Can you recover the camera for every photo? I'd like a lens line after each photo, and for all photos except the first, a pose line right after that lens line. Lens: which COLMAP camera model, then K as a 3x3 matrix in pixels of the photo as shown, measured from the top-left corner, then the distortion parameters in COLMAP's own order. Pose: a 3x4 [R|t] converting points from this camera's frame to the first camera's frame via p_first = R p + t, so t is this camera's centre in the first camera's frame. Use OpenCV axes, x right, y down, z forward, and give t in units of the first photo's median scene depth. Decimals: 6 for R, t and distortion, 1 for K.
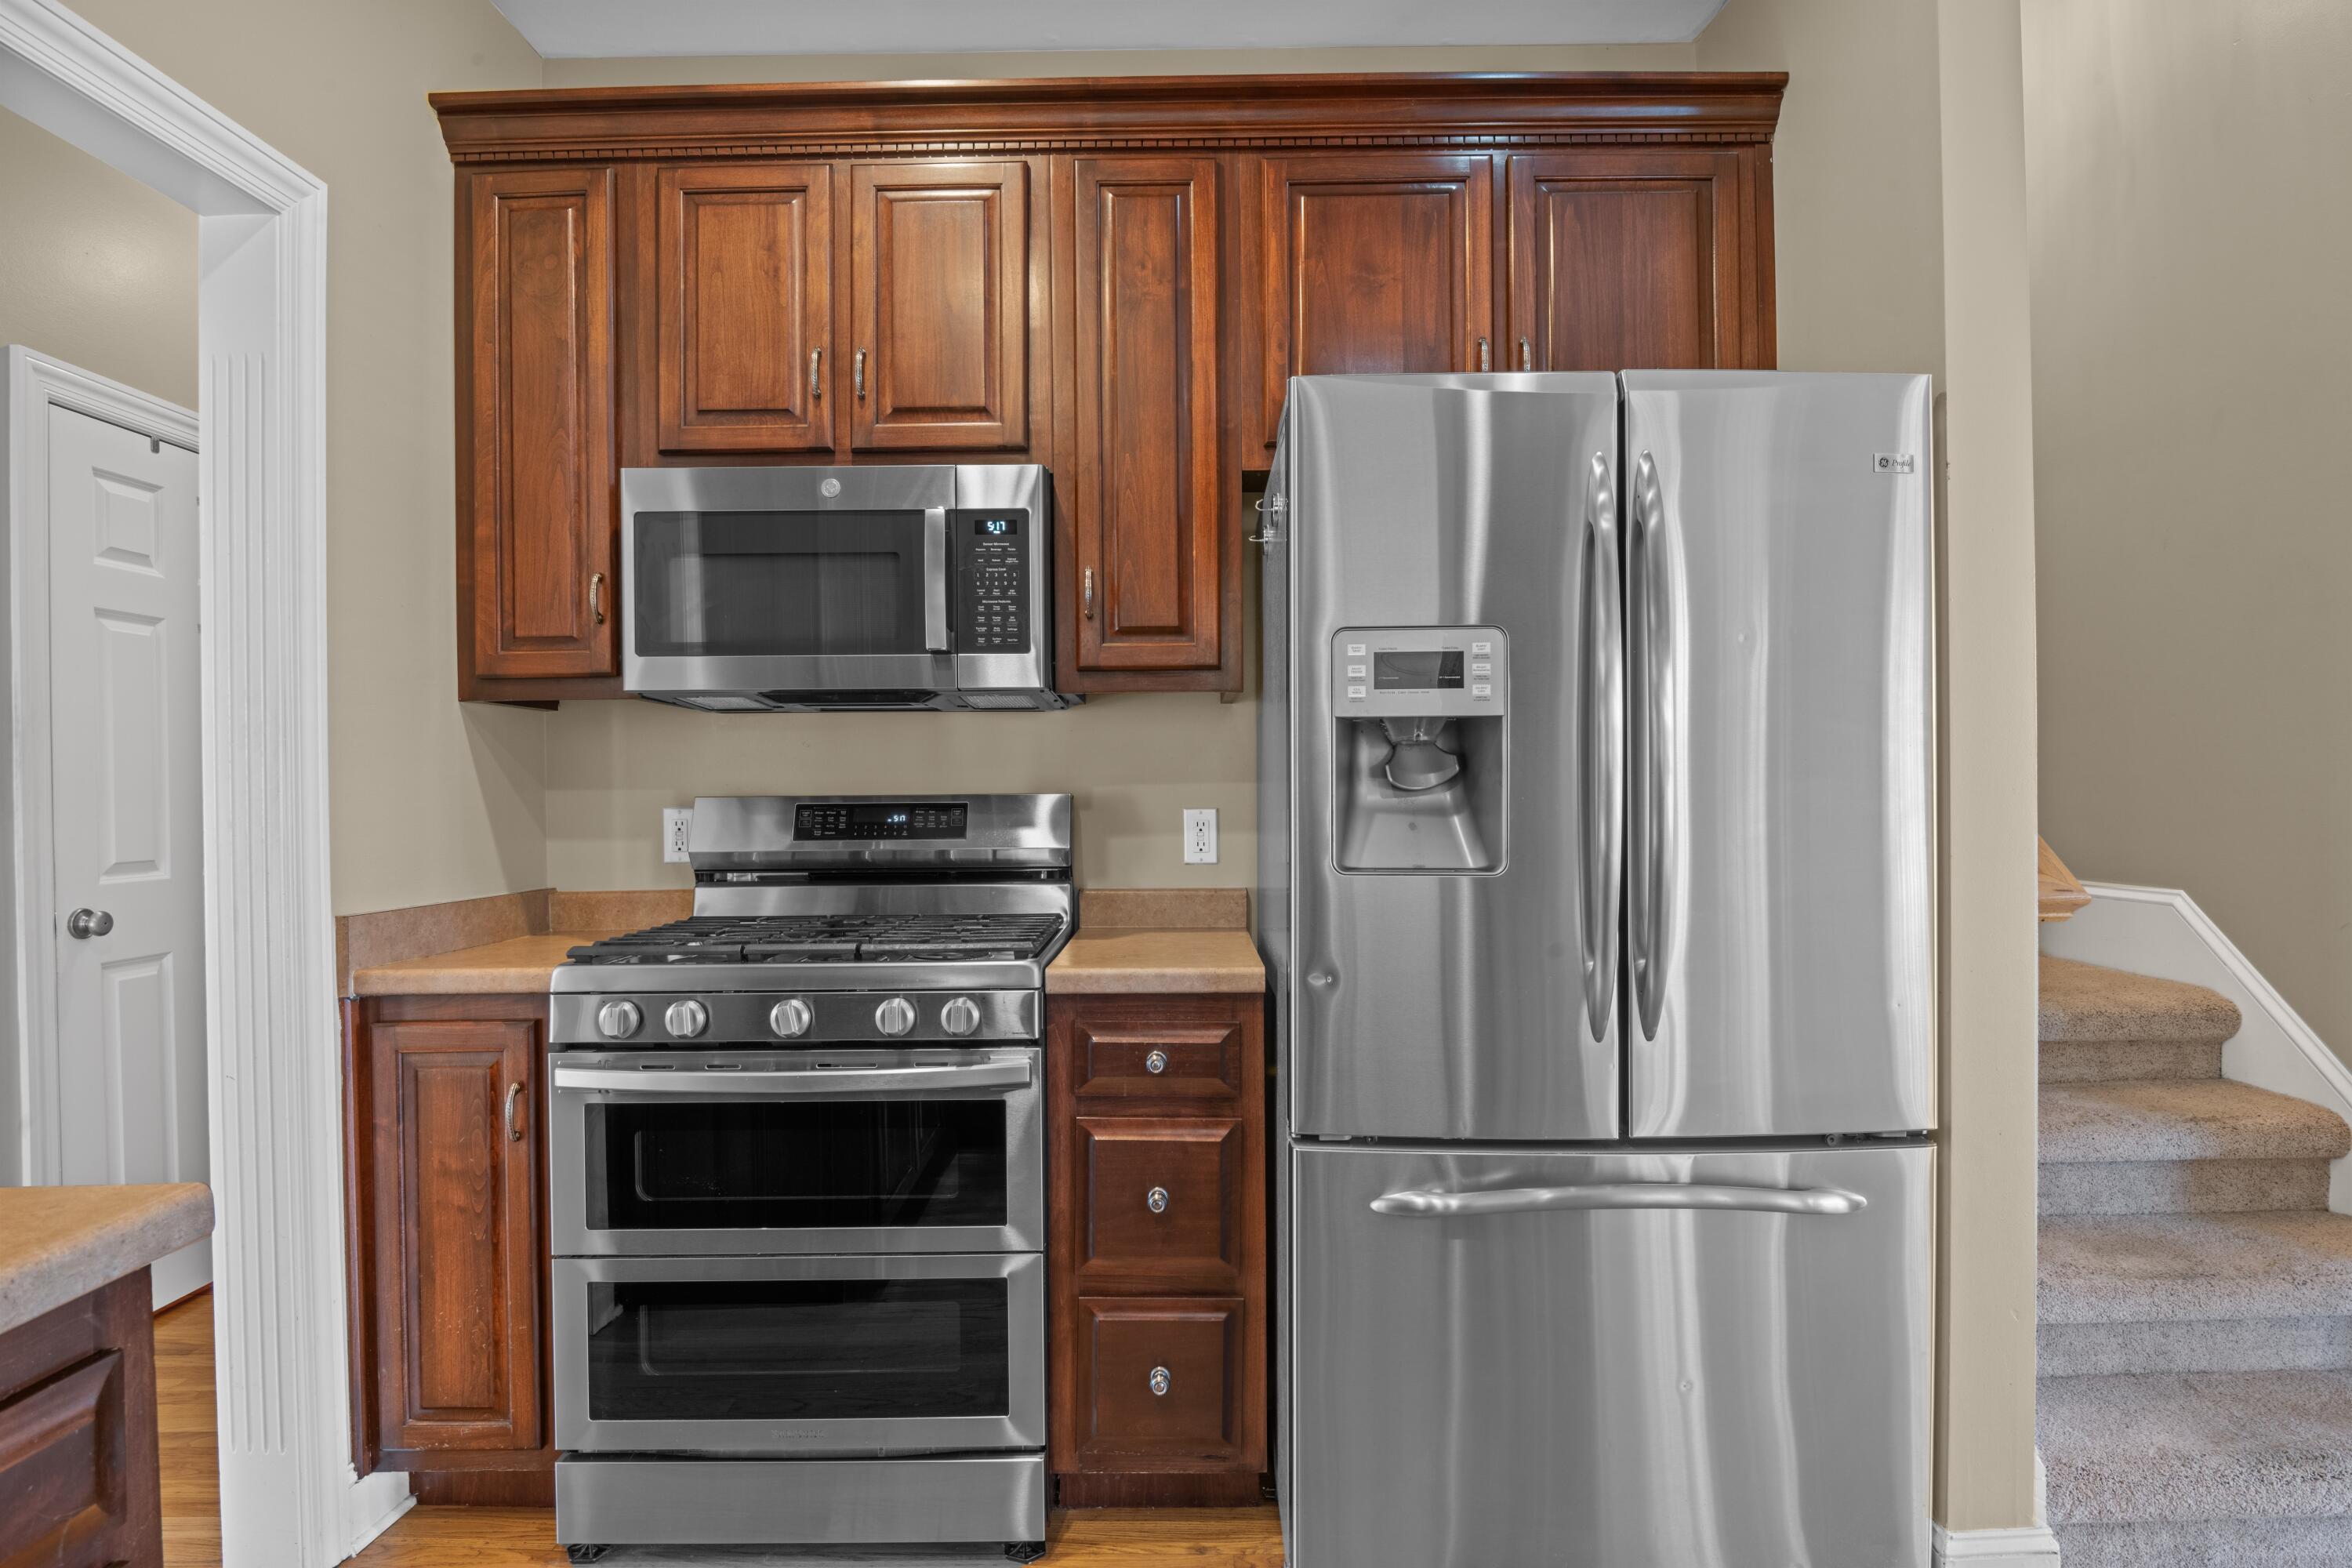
lens RADIAL K [[1255.5, 0, 1178.7], [0, 1255.5, 789.5], [0, 0, 1]] dist [-0.003619, -0.000271]
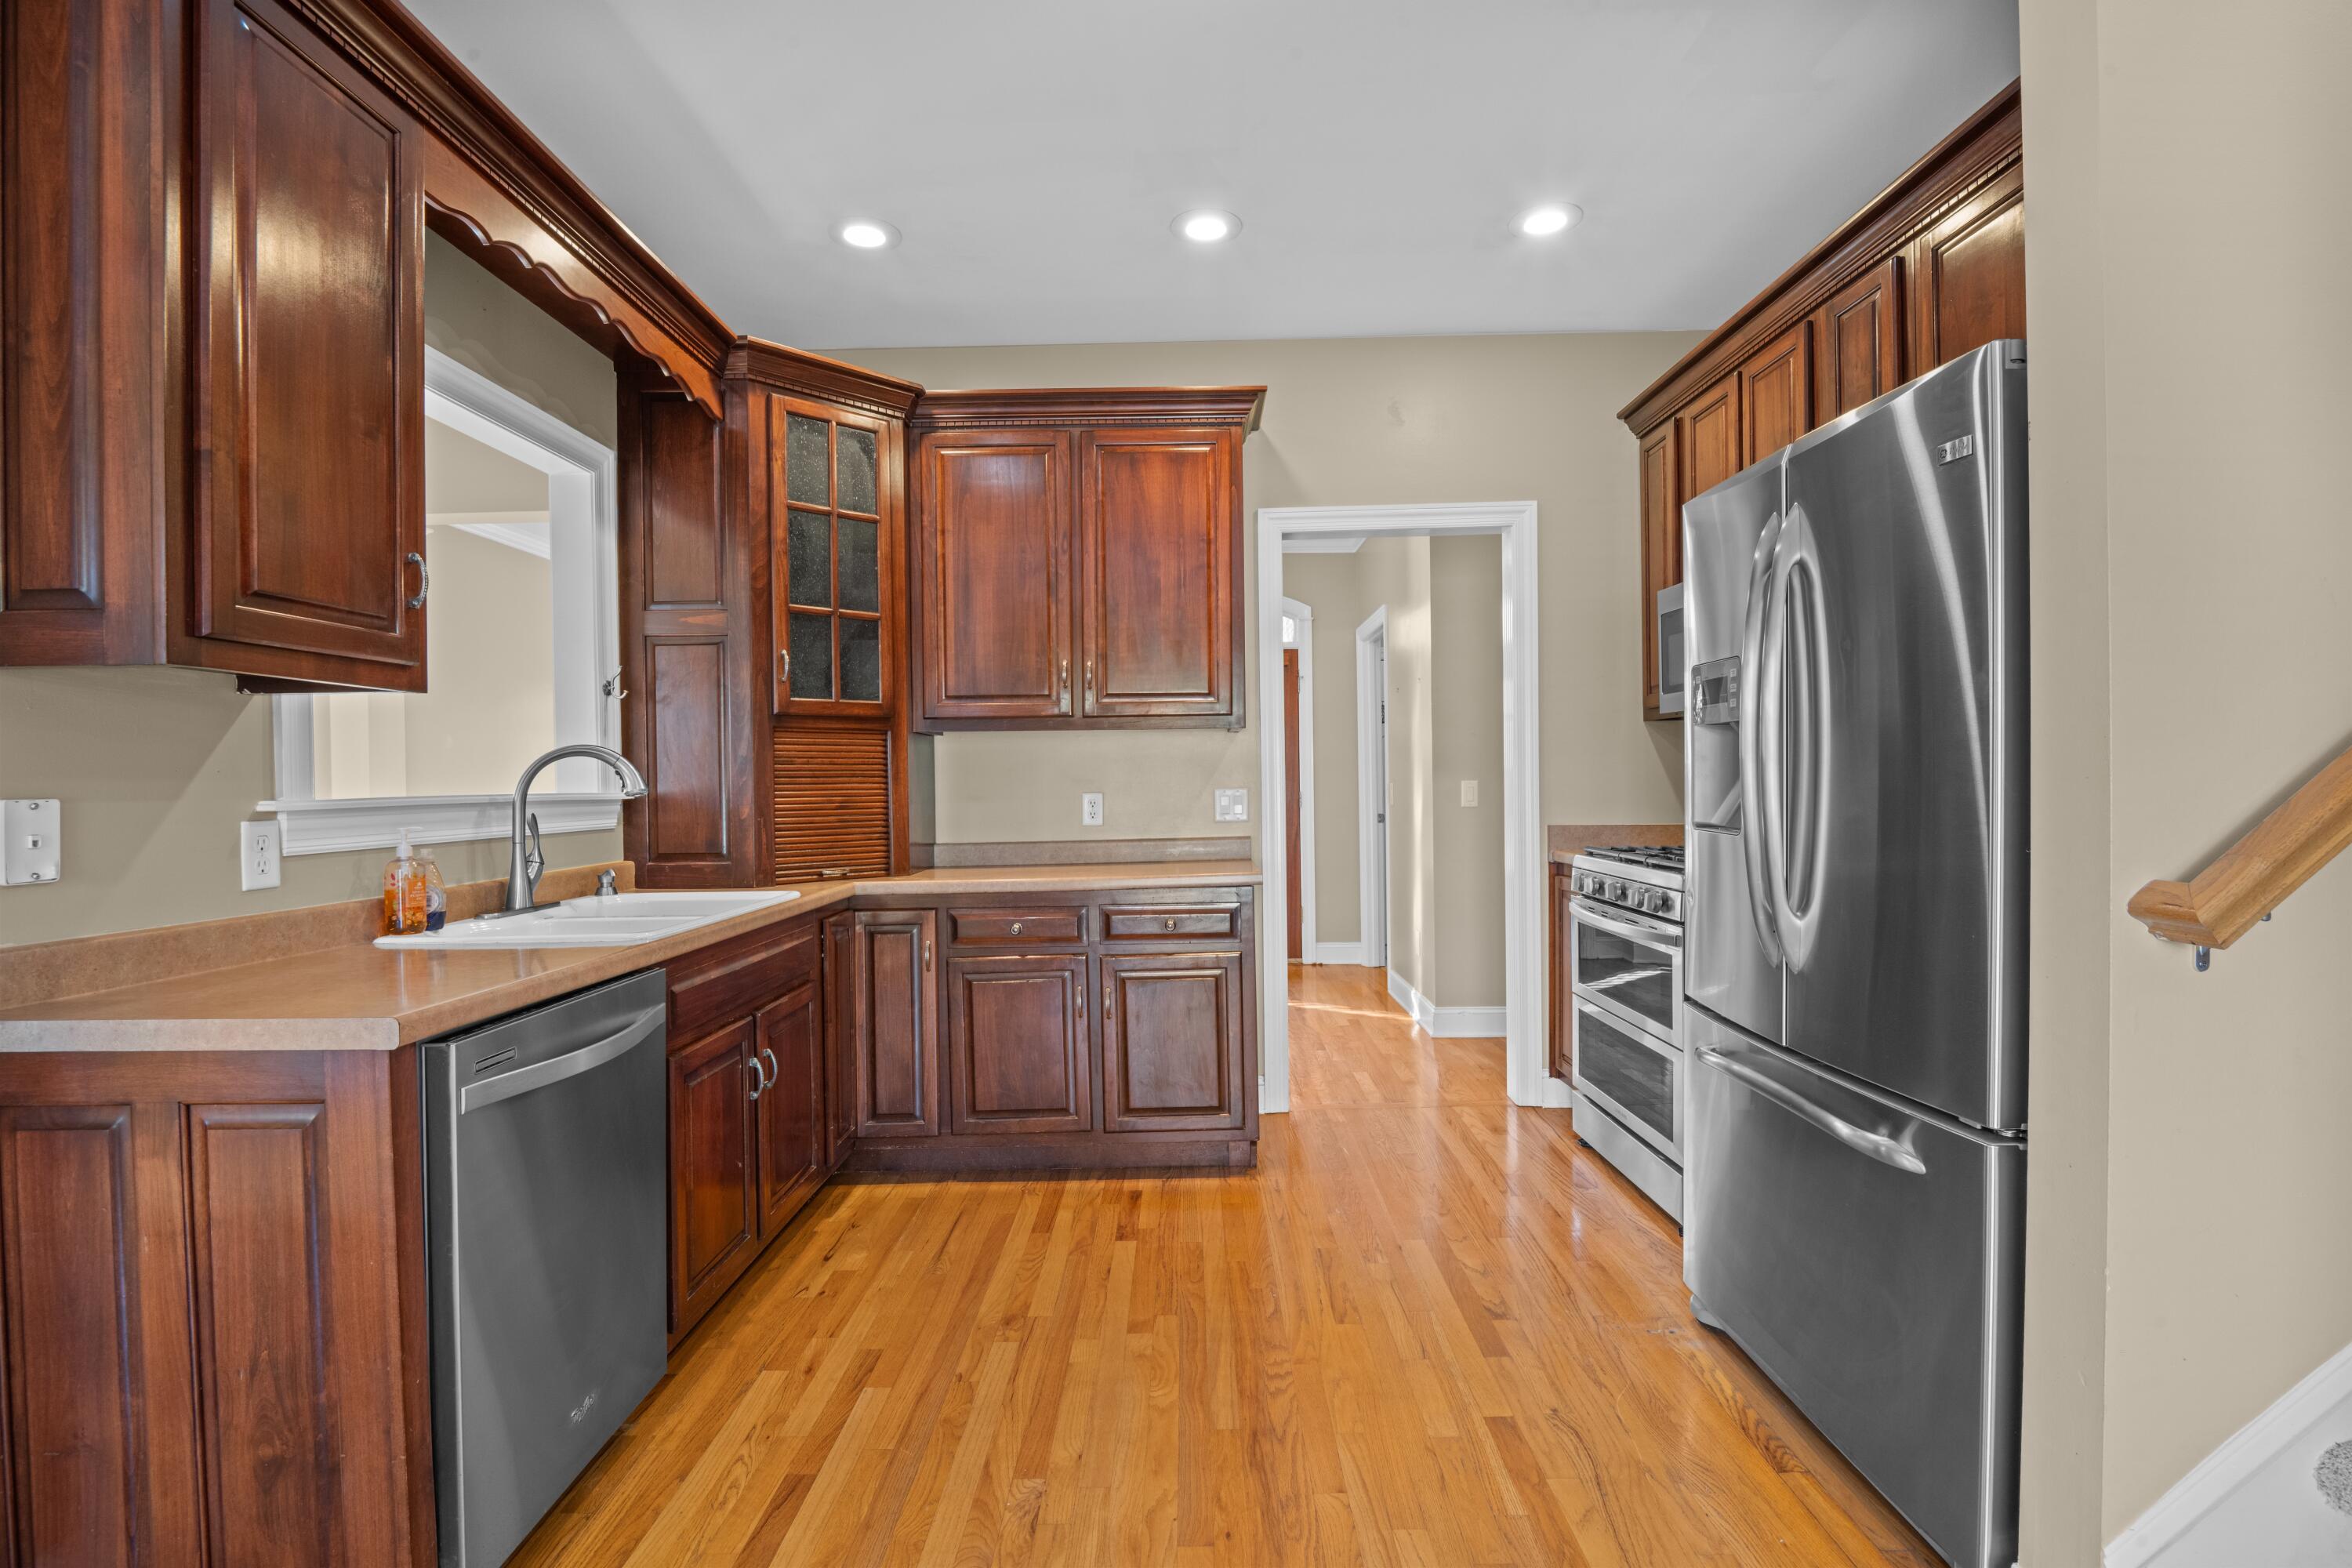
lens RADIAL K [[1082.4, 0, 1175.5], [0, 1082.4, 785.9], [0, 0, 1]] dist [-0.017994, -0.000361]
pose [[0.024978, 0.015533, -0.999567, 1.075758], [0.013653, 0.999781, 0.015878, -0.008810], [0.999595, -0.014044, 0.024760, 0.257846]]
